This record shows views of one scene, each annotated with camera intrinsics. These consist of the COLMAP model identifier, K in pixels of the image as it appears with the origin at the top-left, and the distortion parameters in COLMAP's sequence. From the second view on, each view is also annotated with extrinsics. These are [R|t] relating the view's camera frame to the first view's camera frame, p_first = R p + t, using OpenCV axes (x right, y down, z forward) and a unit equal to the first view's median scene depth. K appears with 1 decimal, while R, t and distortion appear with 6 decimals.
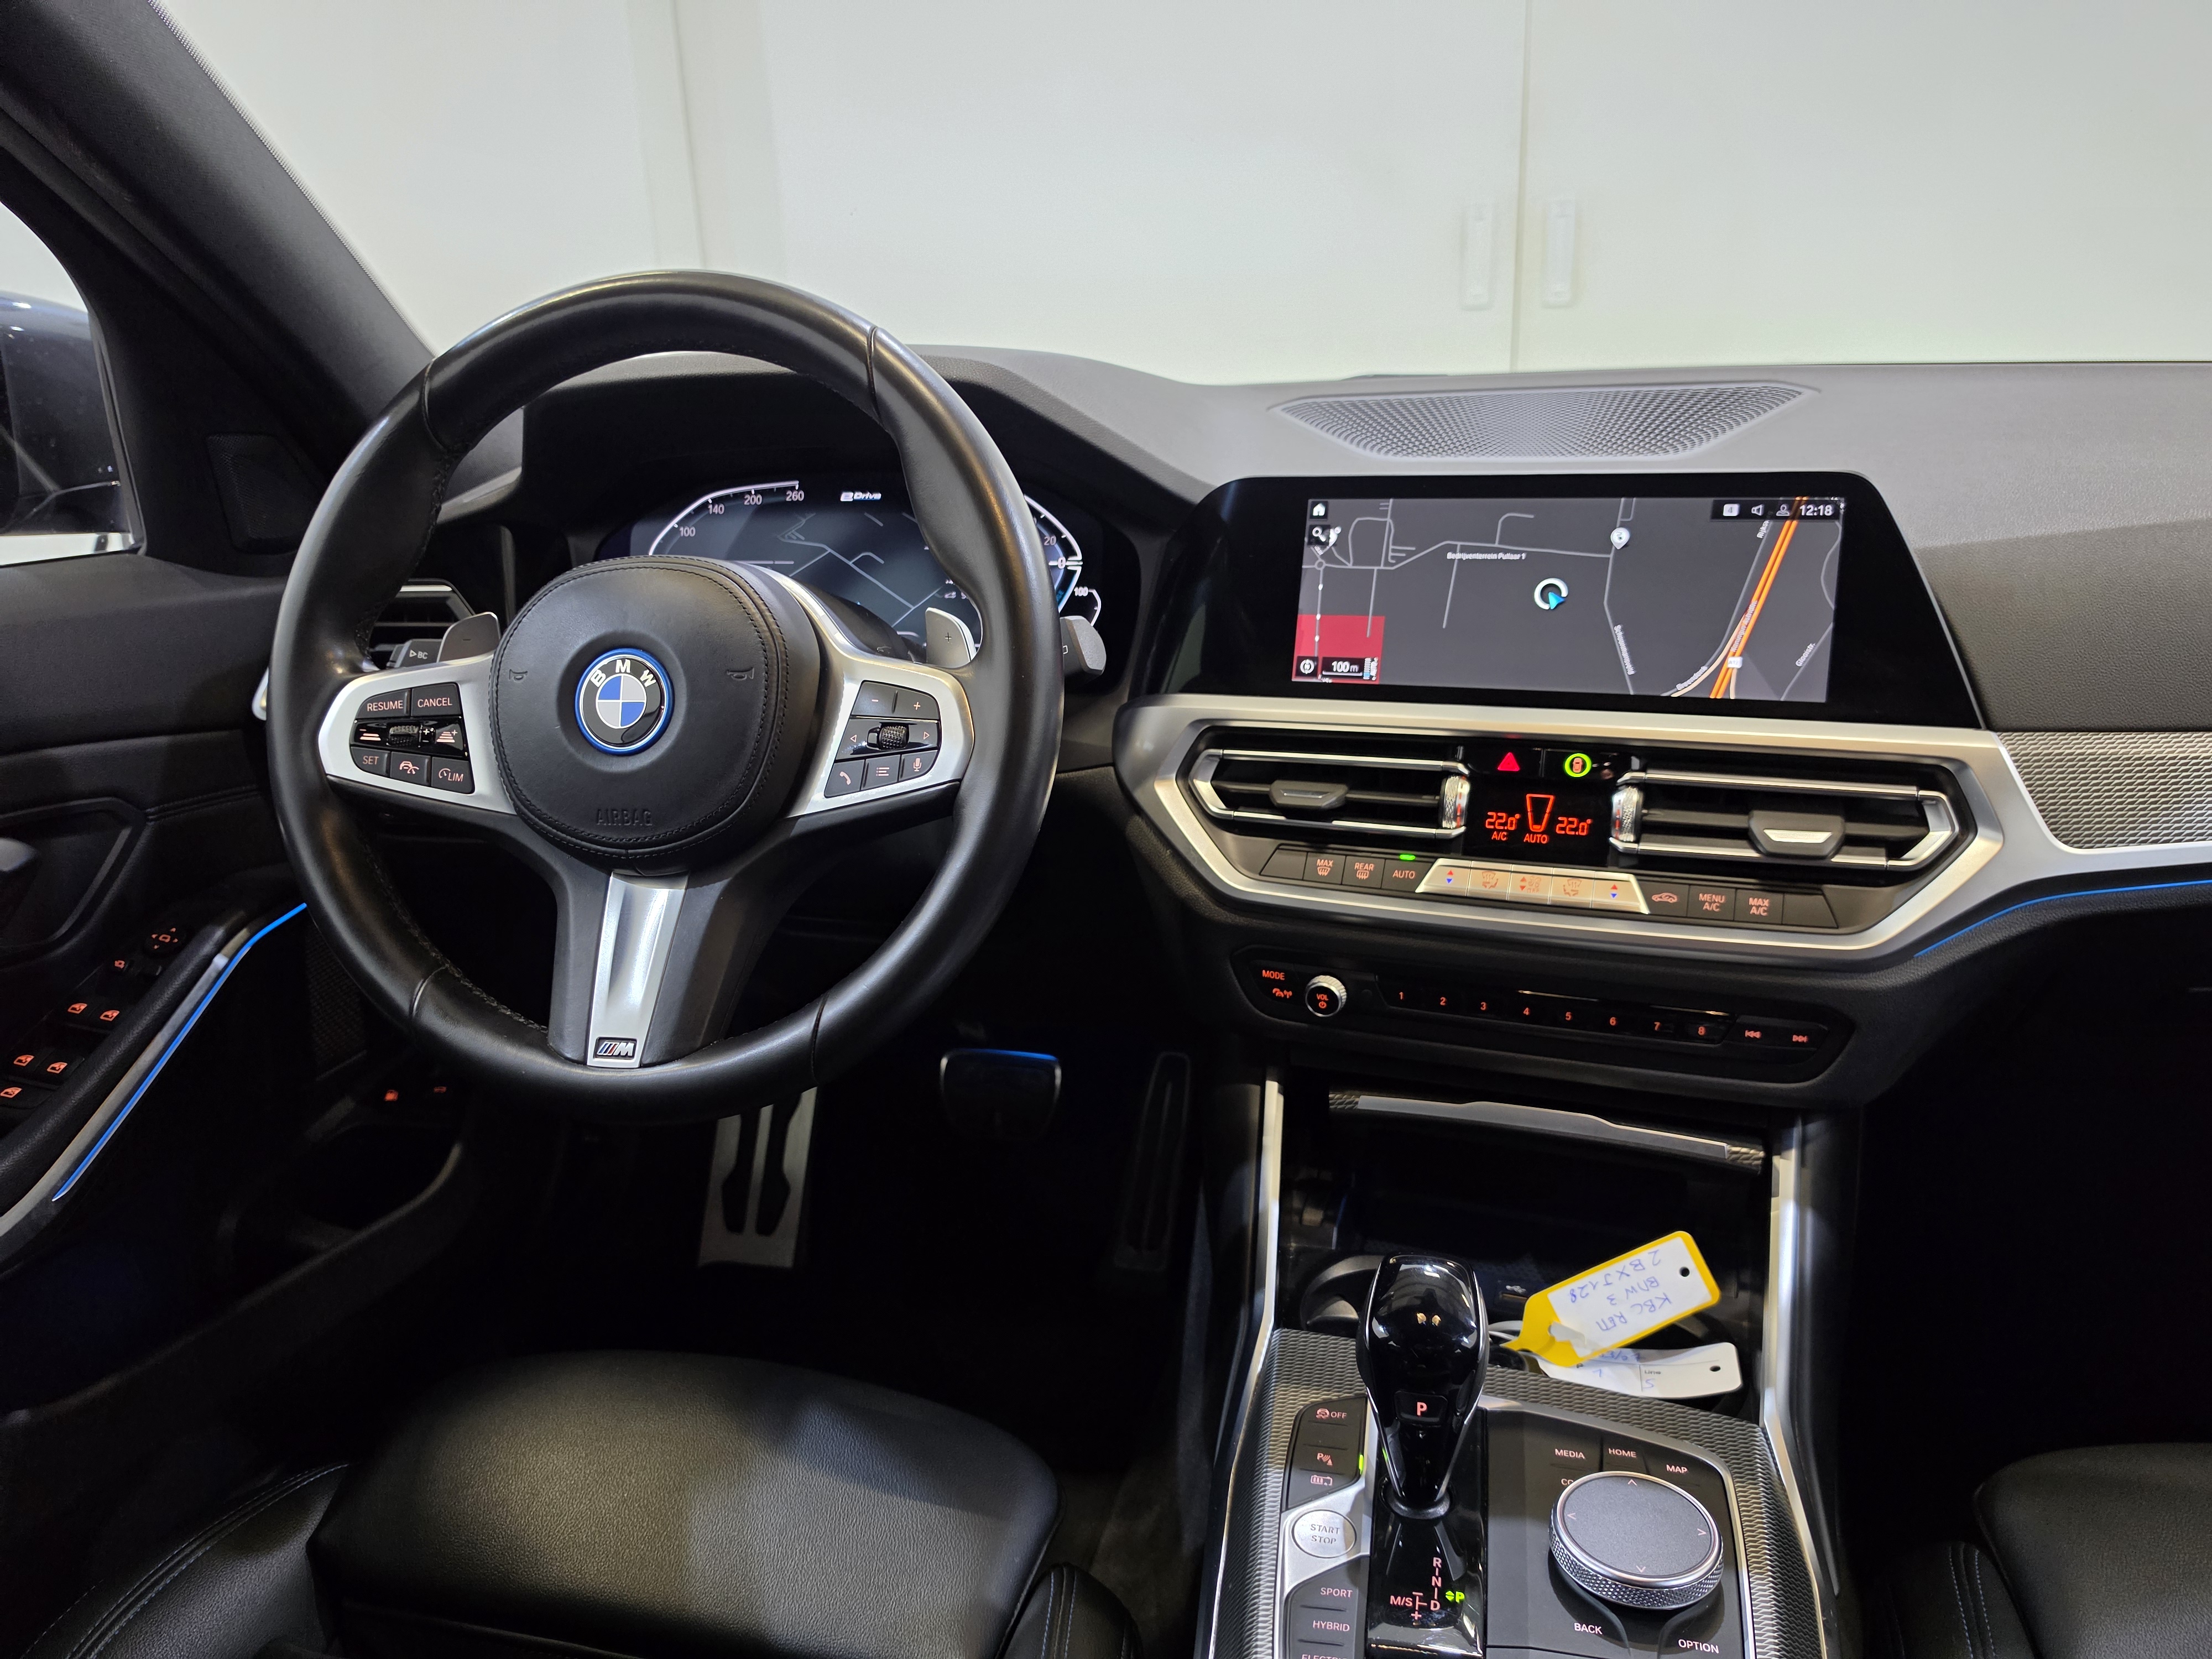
lens RADIAL K [[1580.7, 0, 1084.6], [0, 1580.7, 853.0], [0, 0, 1]] dist [0.113997, -0.231578]
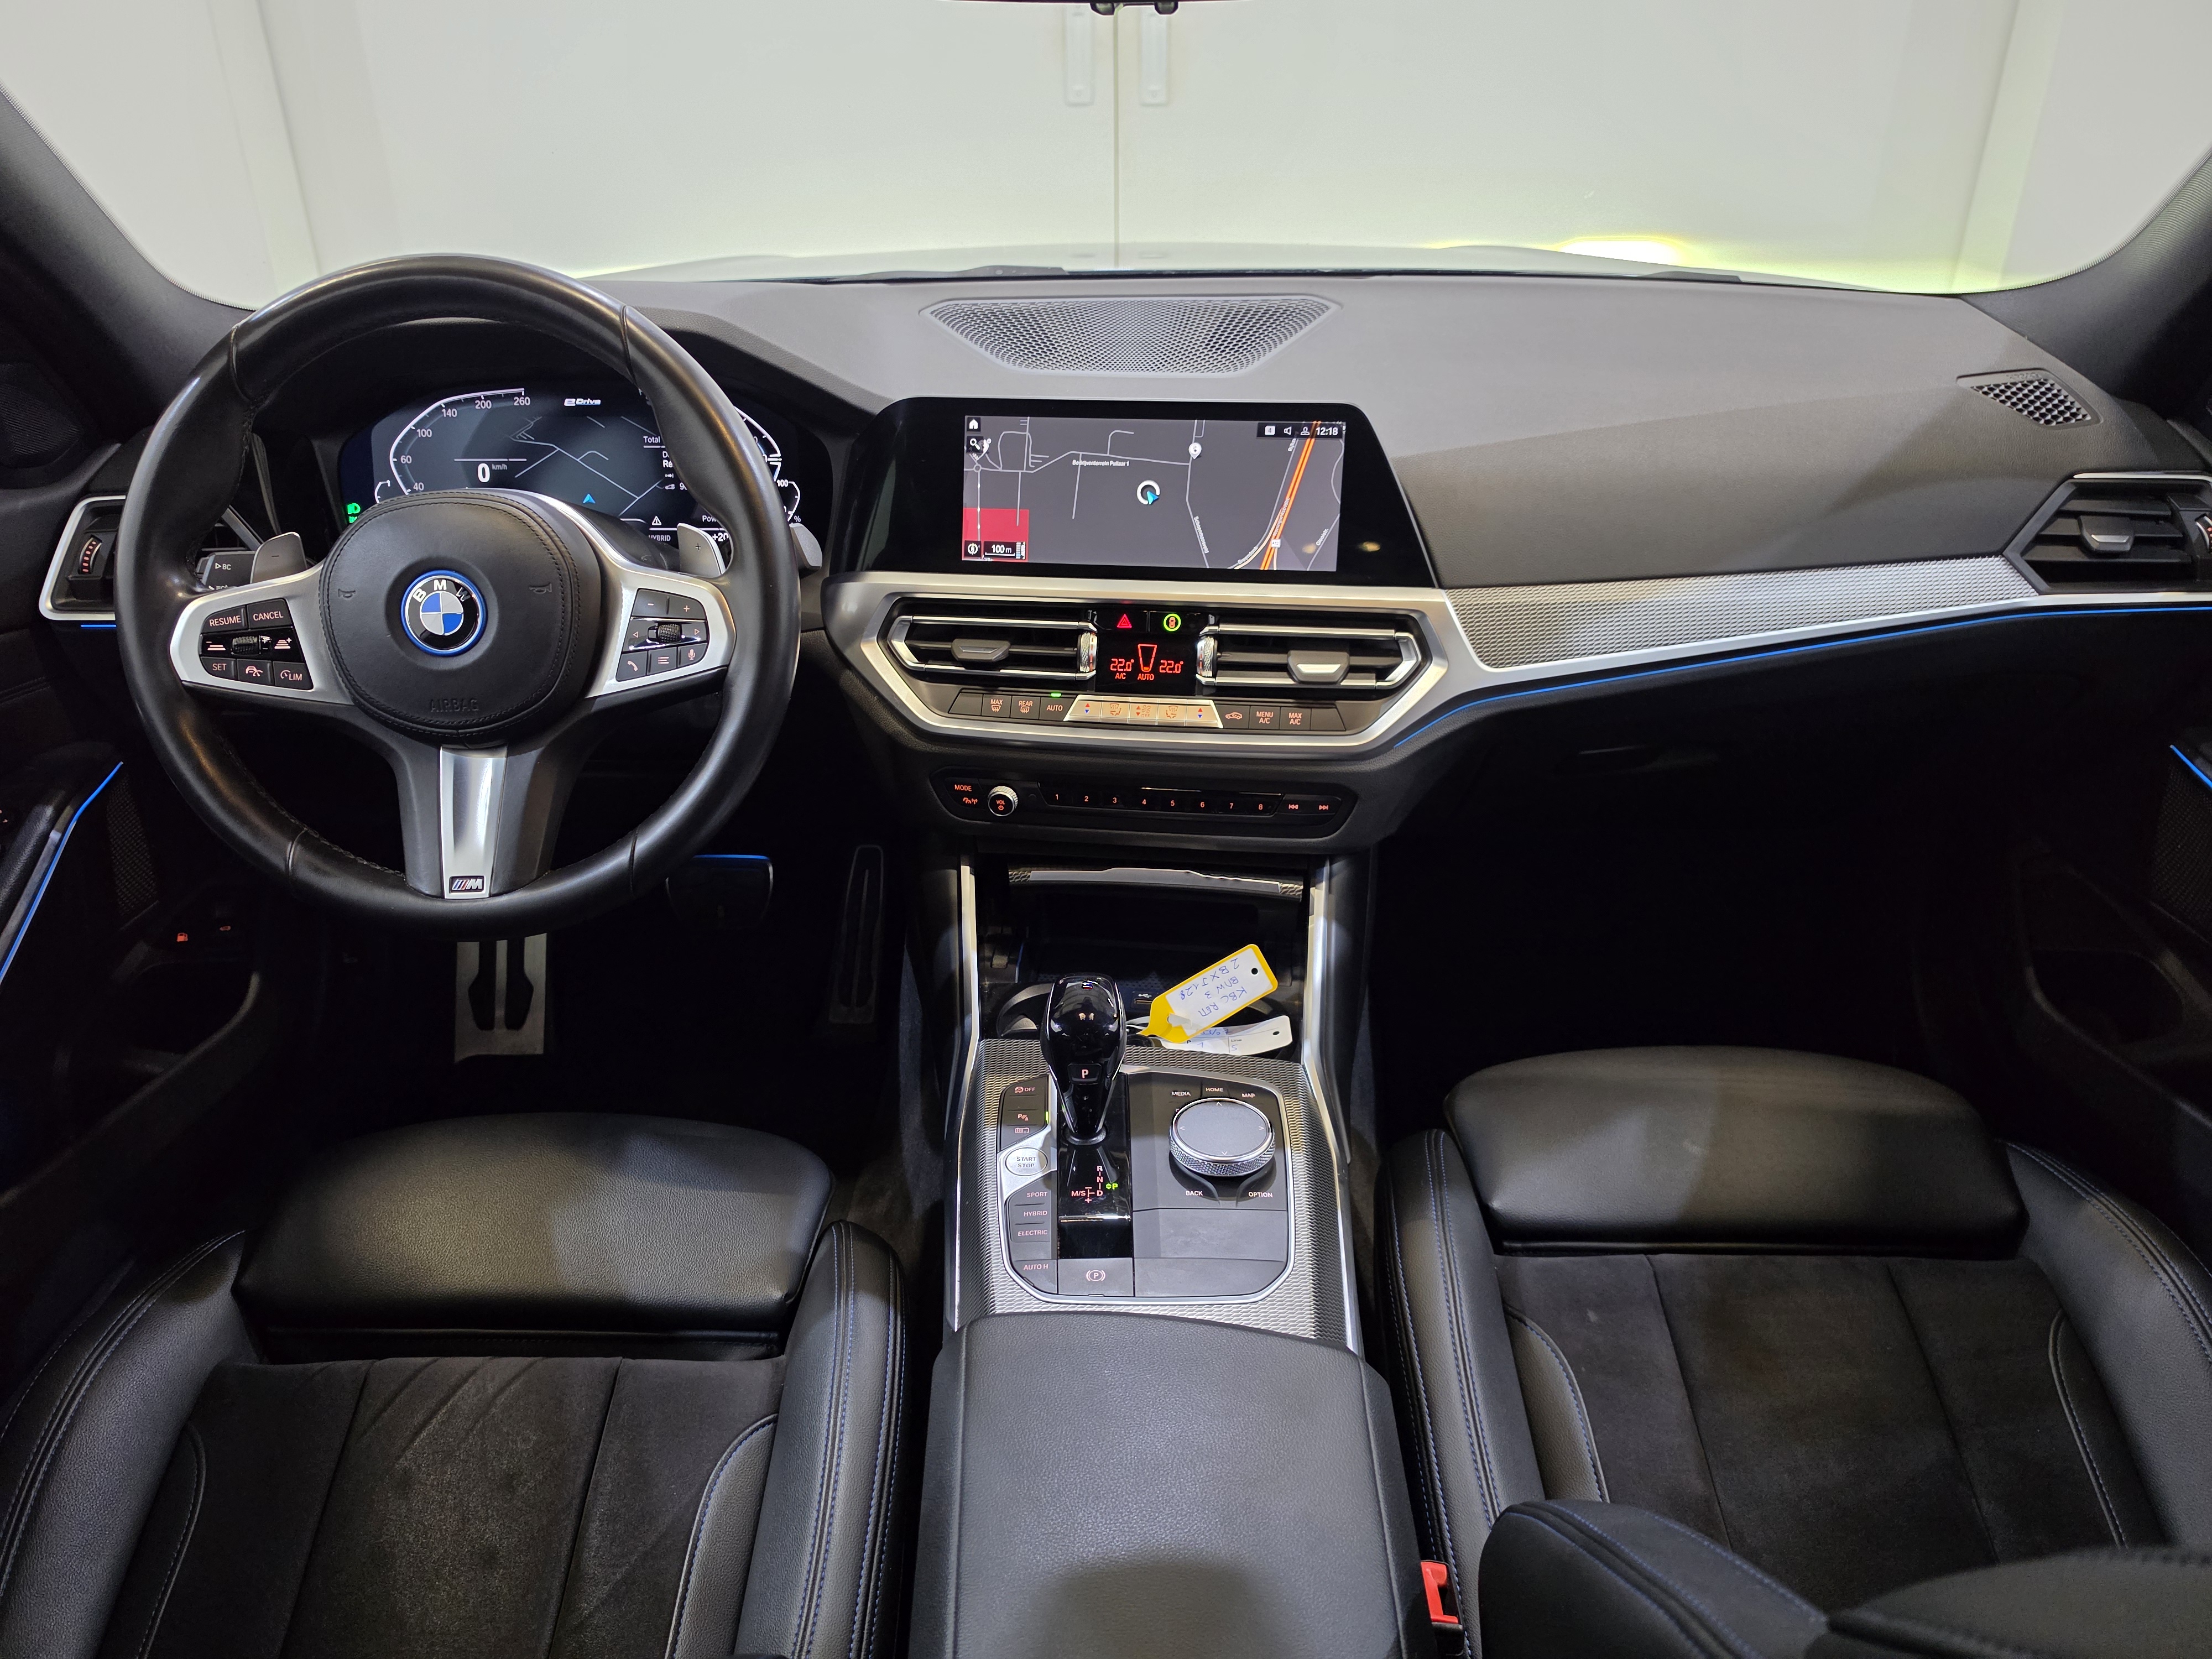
lens RADIAL K [[1580.7, 0, 1084.6], [0, 1580.7, 853.0], [0, 0, 1]] dist [0.113997, -0.231578]
pose [[0.972980, -0.080688, 0.216332, -0.078755], [0.048842, 0.987674, 0.148710, -0.066214], [-0.225664, -0.134126, 0.964928, -0.338324]]
